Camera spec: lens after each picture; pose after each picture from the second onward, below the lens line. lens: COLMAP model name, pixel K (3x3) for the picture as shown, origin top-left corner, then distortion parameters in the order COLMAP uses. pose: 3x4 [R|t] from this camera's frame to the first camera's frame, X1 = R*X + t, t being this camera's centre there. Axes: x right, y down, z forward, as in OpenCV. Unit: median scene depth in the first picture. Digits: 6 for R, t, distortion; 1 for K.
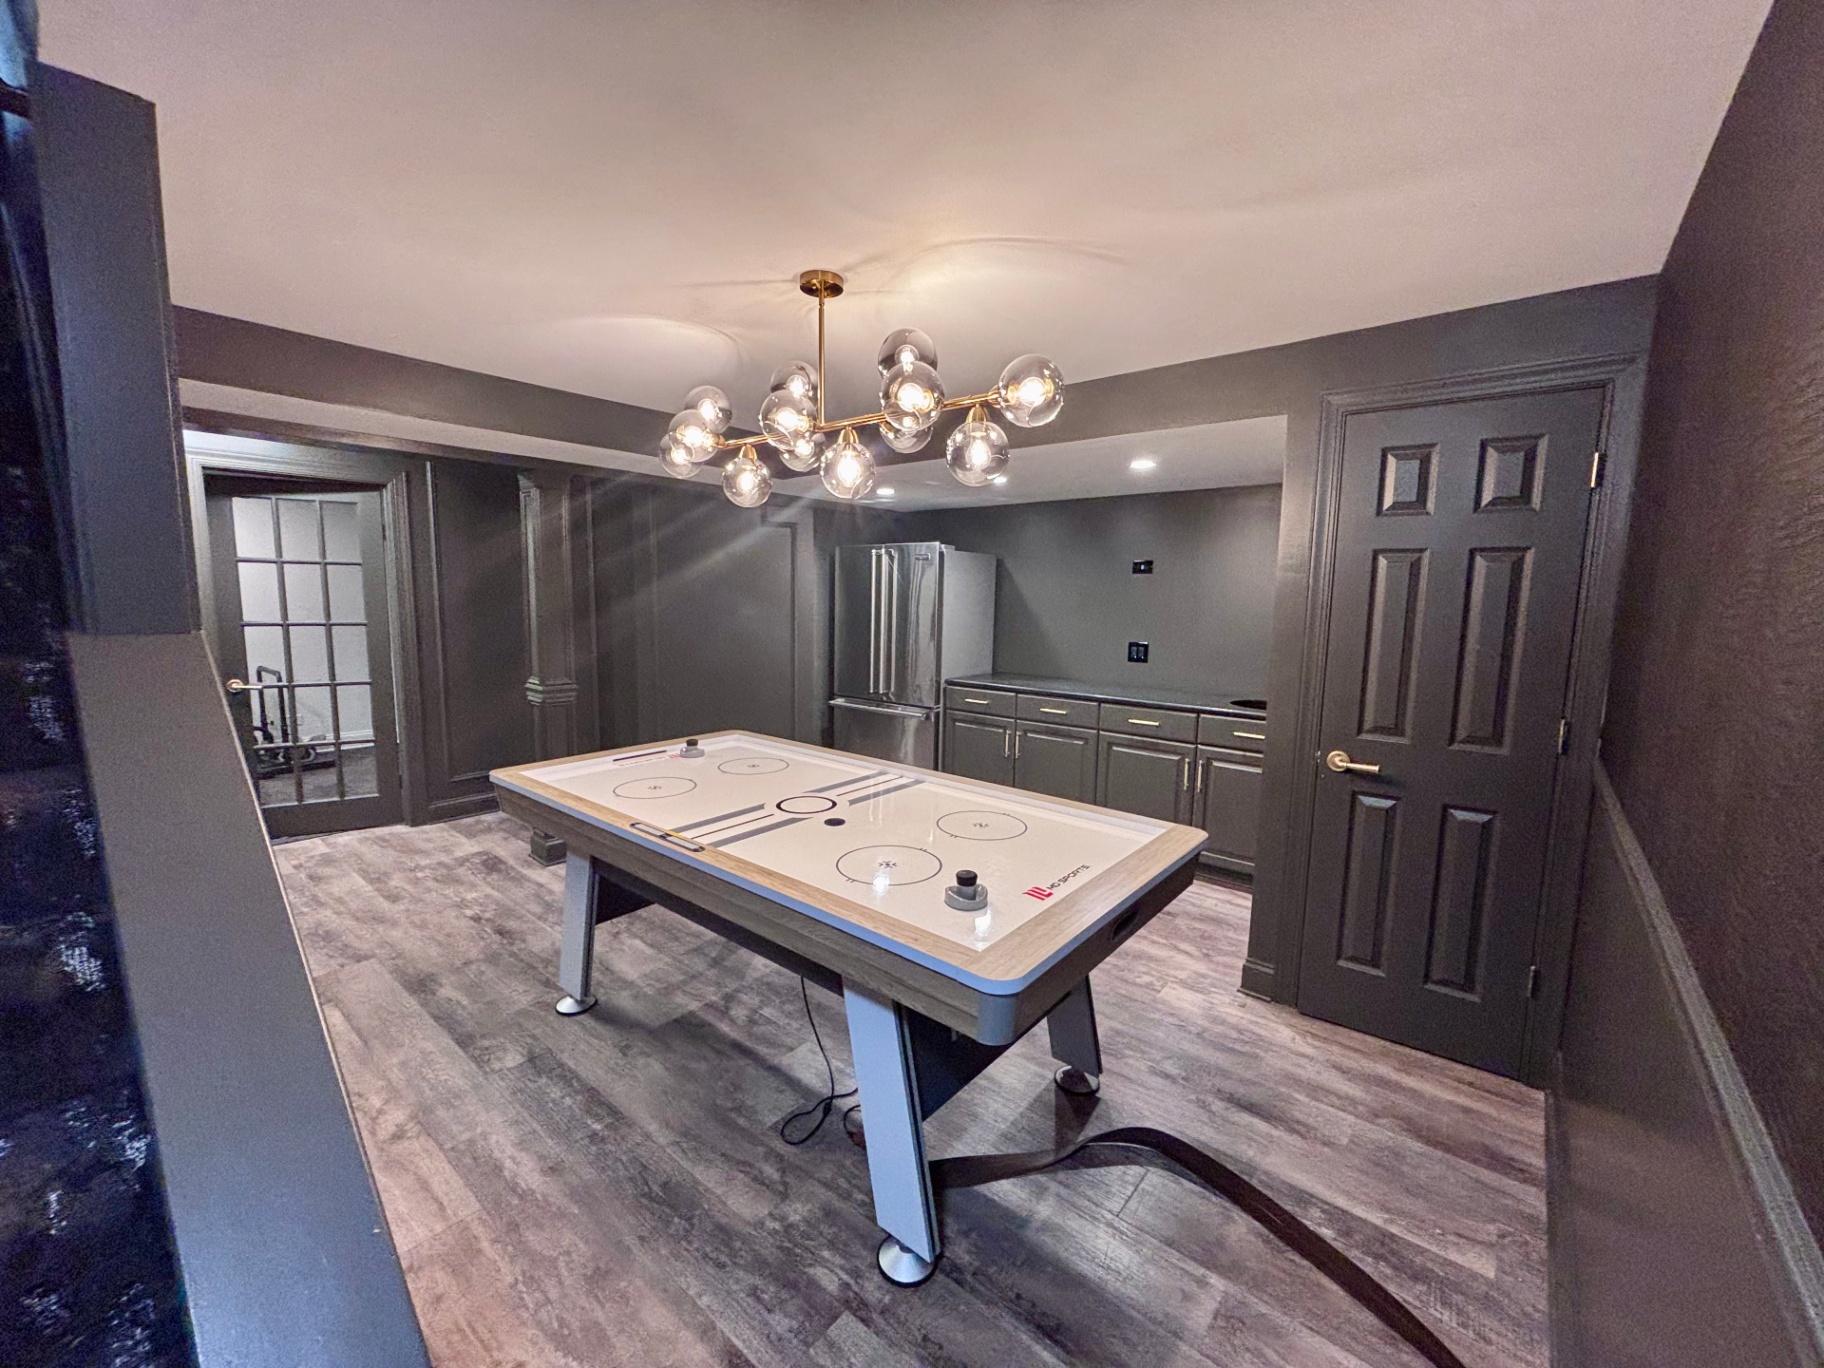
lens RADIAL K [[739.7, 0, 902.0], [0, 739.7, 682.4], [0, 0, 1]] dist [0.000767, -0.000021]
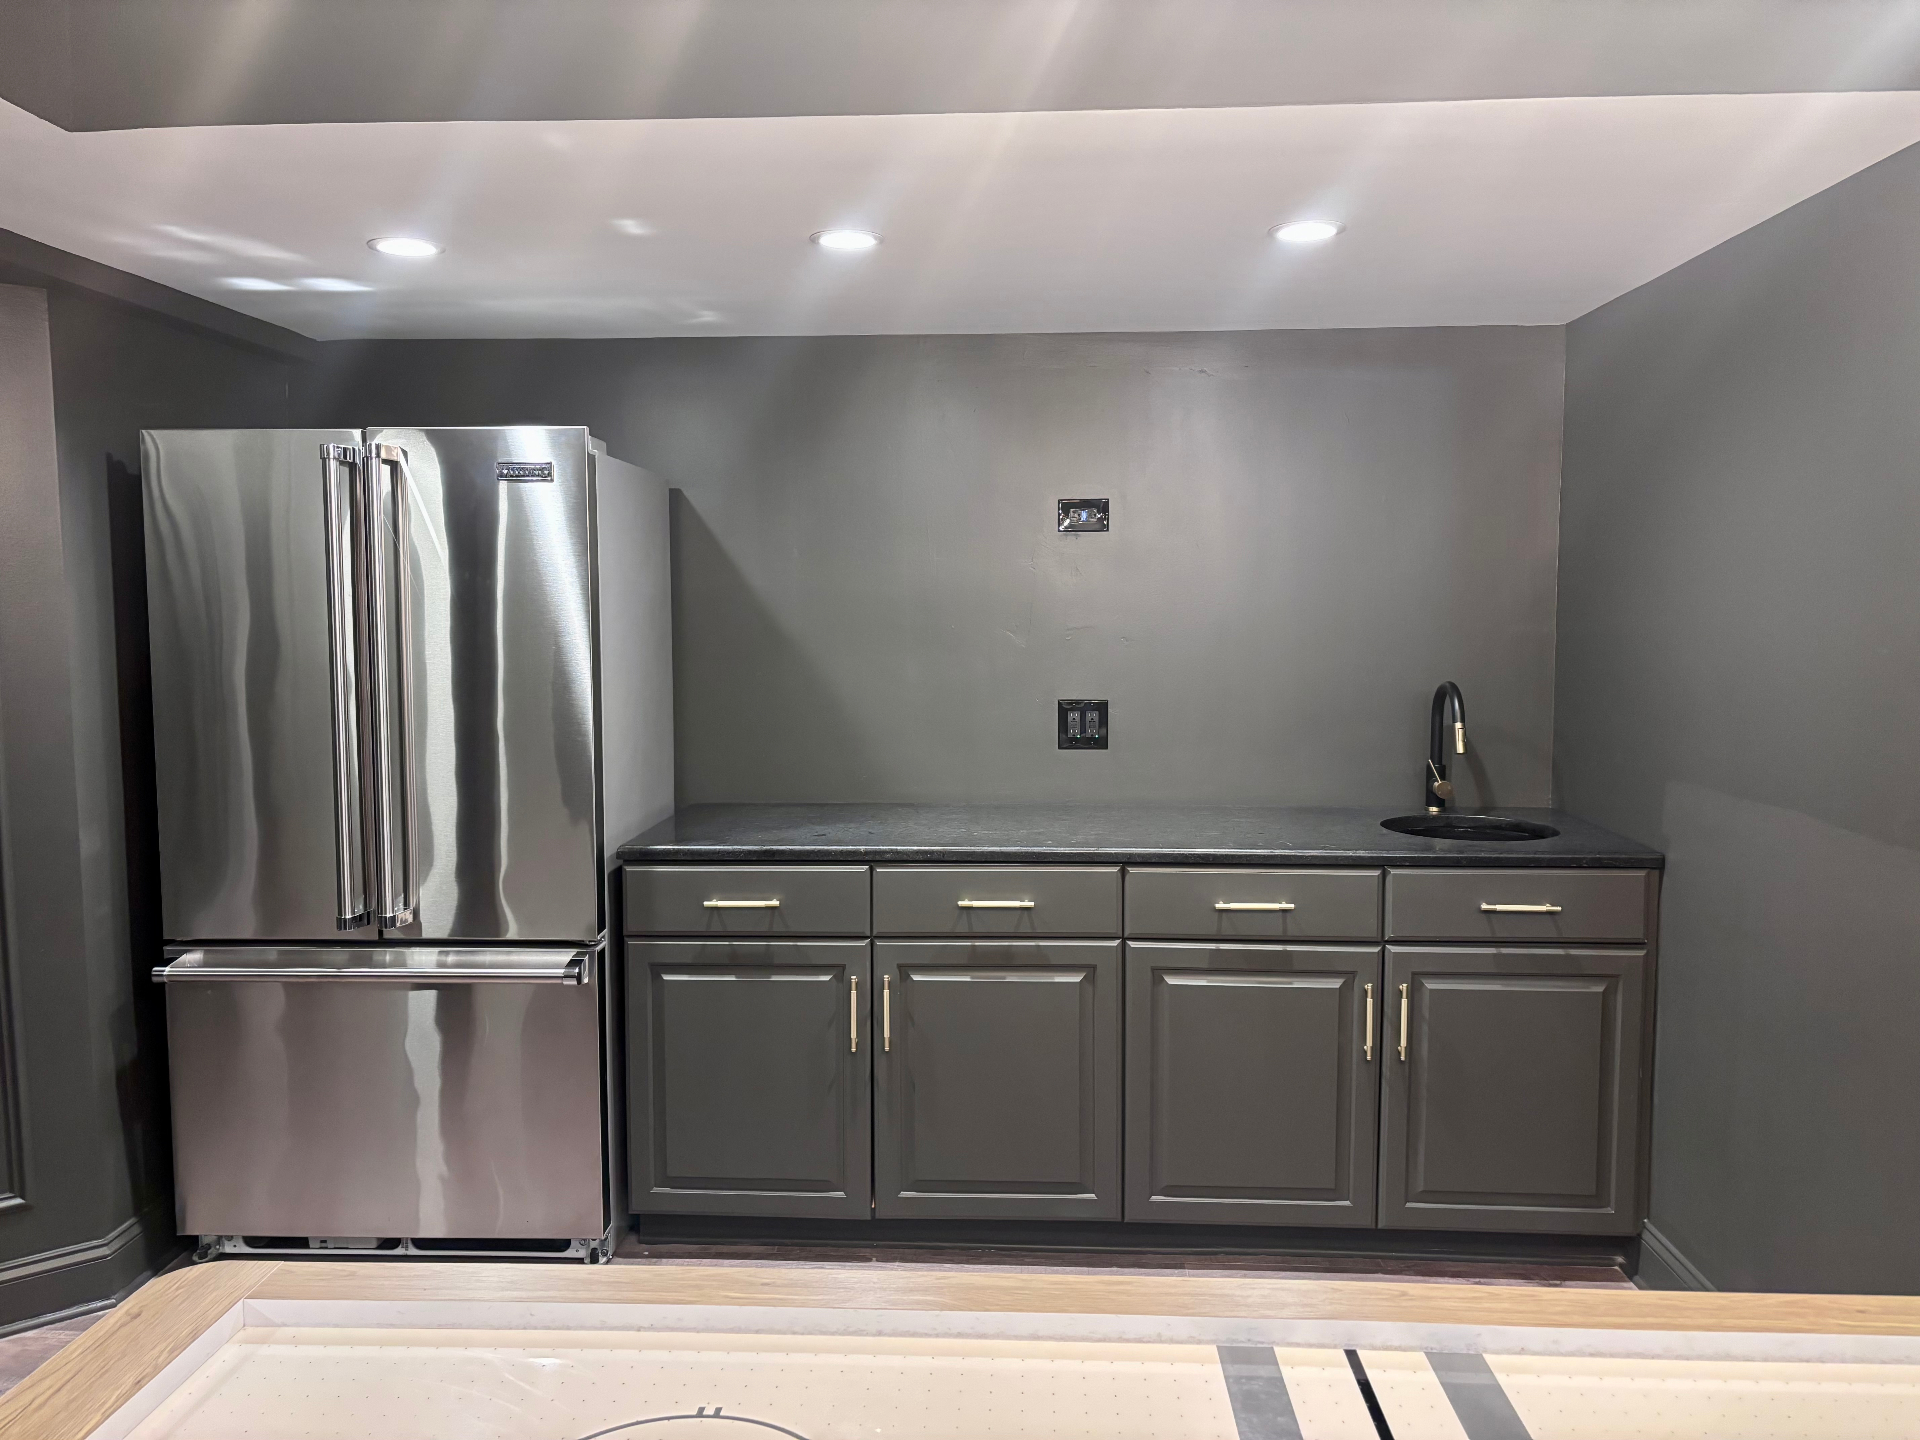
lens RADIAL K [[1428.7, 0, 962.9], [0, 1428.7, 721.5], [0, 0, 1]] dist [0.050126, -0.004833]
pose [[0.786360, -0.069046, 0.613898, -0.225236], [0.087226, 0.996188, 0.000312, -0.050545], [-0.611580, 0.053303, 0.789385, 0.440937]]
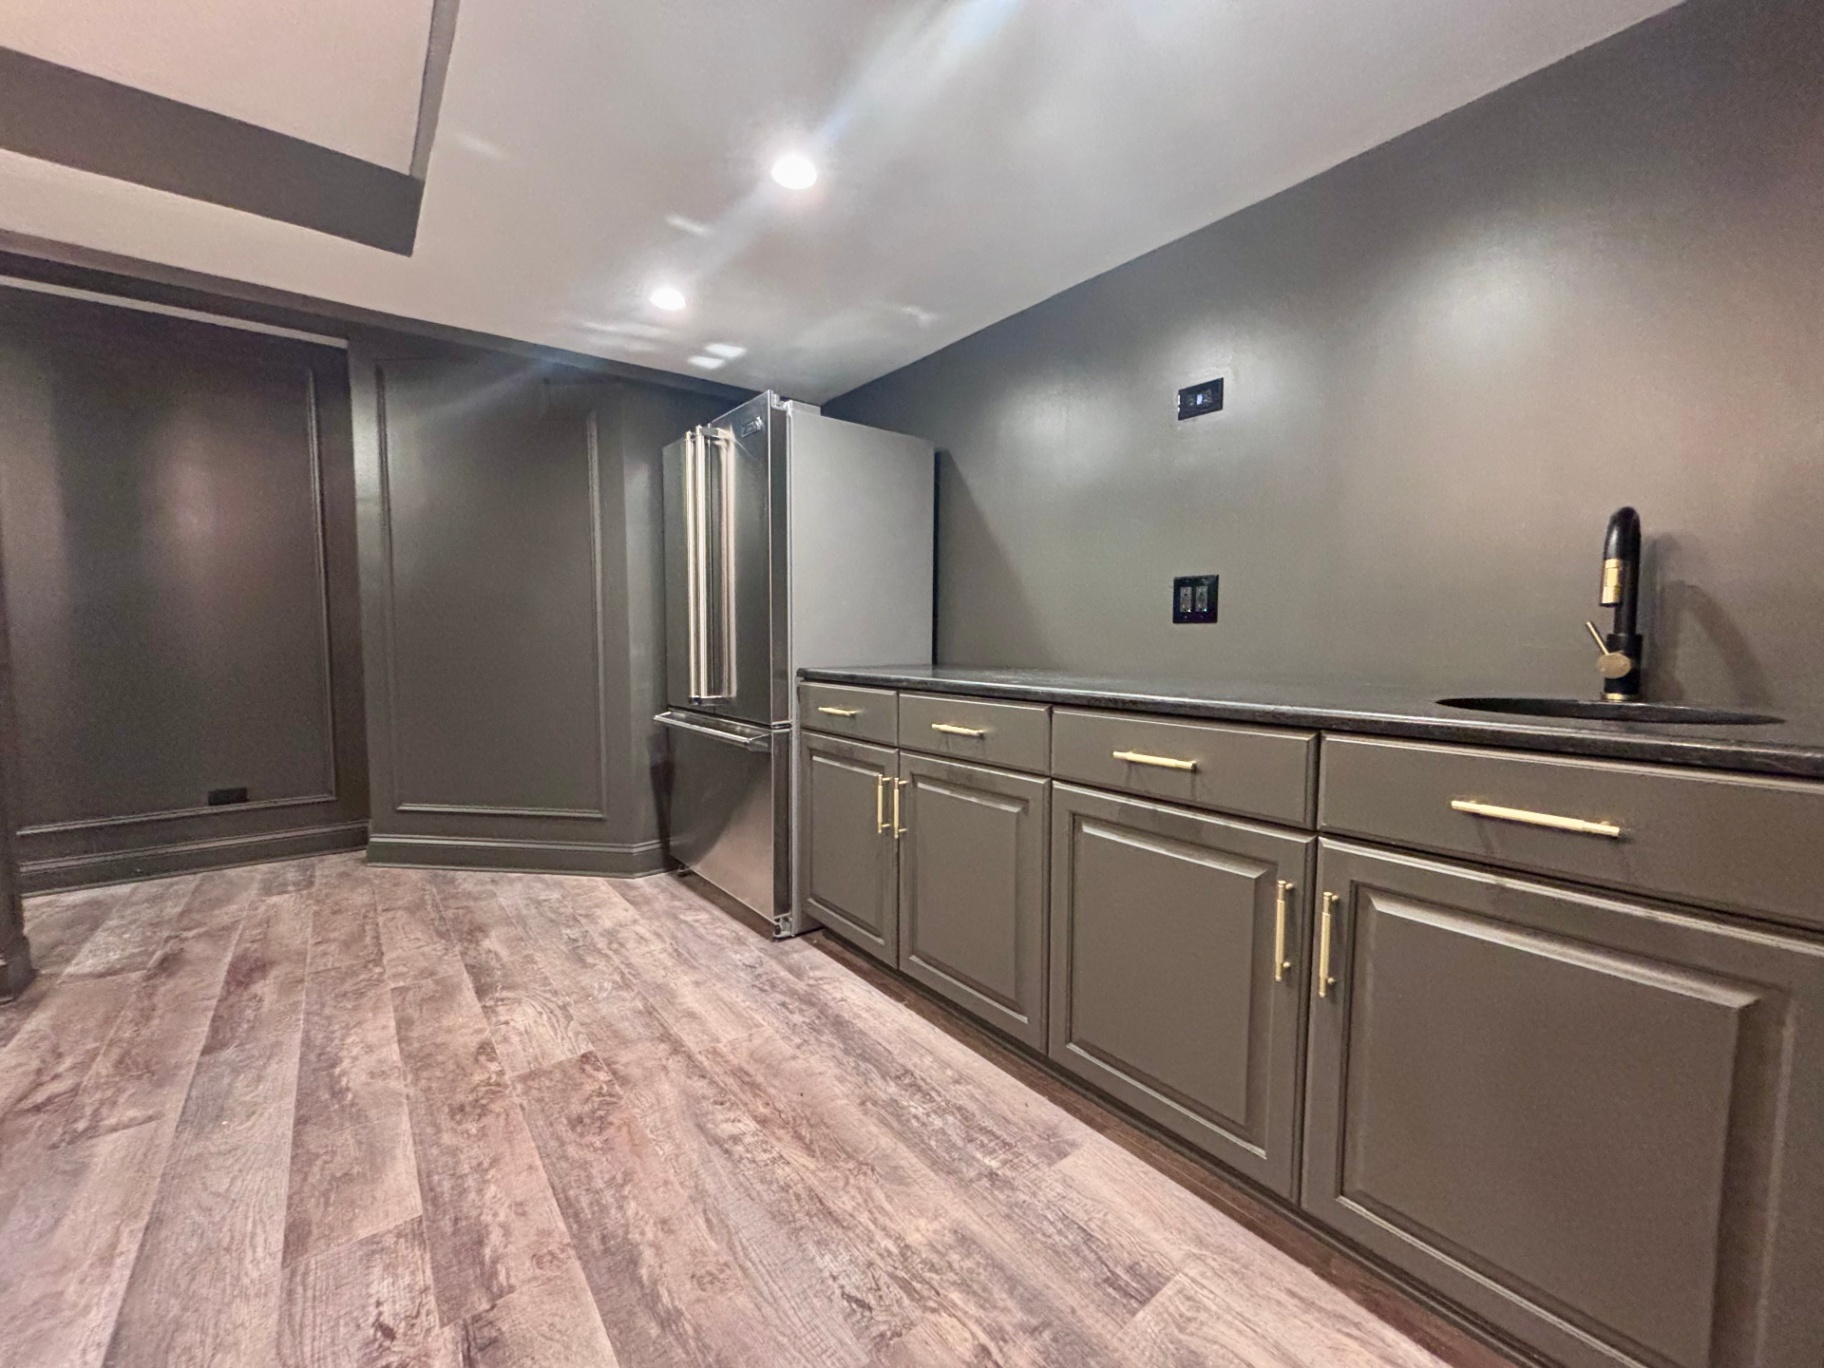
lens RADIAL K [[739.7, 0, 923.2], [0, 739.7, 682.4], [0, 0, 1]] dist [0.000767, -0.000021]
pose [[0.981361, -0.001989, -0.192162, 0.258513], [-0.008613, 0.998486, -0.054321, 0.033971], [0.191979, 0.054963, 0.979859, 0.577723]]
